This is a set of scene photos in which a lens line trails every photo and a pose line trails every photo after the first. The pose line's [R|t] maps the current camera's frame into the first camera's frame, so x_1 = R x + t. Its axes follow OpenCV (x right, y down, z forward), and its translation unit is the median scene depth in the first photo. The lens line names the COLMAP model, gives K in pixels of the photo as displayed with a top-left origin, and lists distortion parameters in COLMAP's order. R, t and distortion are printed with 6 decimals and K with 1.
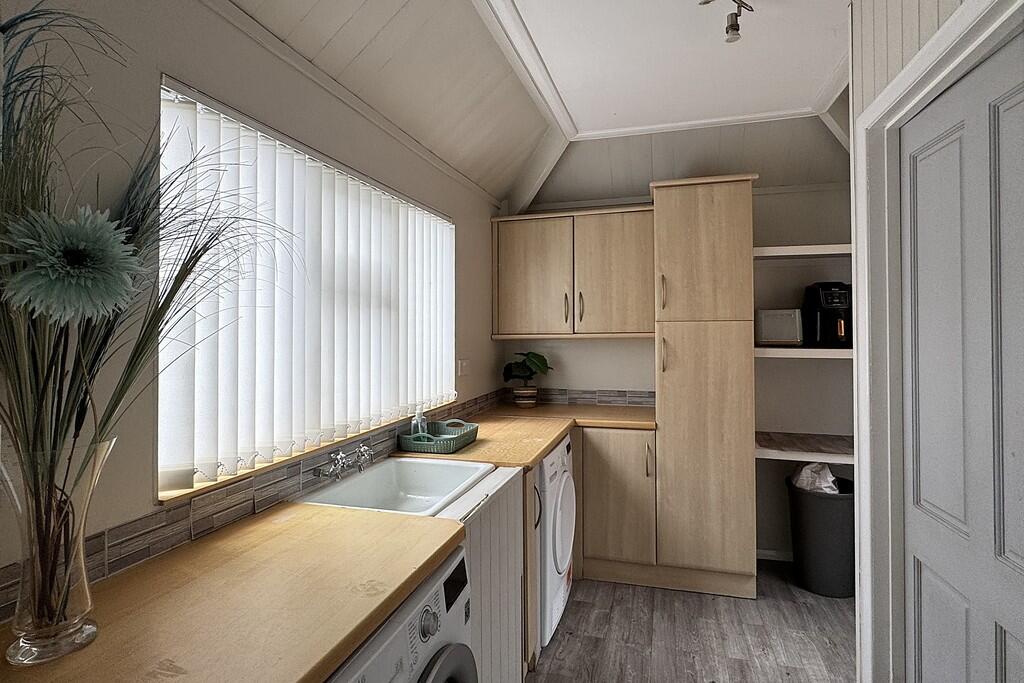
lens RADIAL K [[510.3, 0, 512.0], [0, 510.3, 341.5], [0, 0, 1]] dist [0.002355, 0.000319]
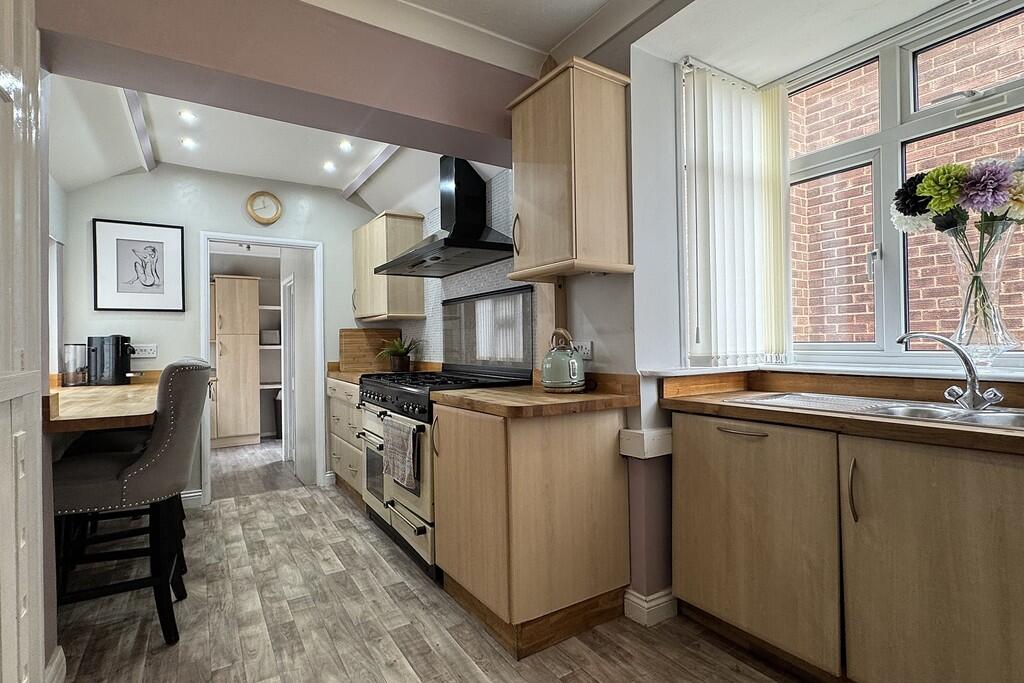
lens RADIAL K [[510.3, 0, 512.0], [0, 510.3, 341.5], [0, 0, 1]] dist [0.002355, 0.000319]
pose [[0.654670, 0.000327, 0.755915, -0.618298], [-0.000686, 1.000000, 0.000161, -0.008771], [-0.755915, -0.000624, 0.654670, -1.601196]]
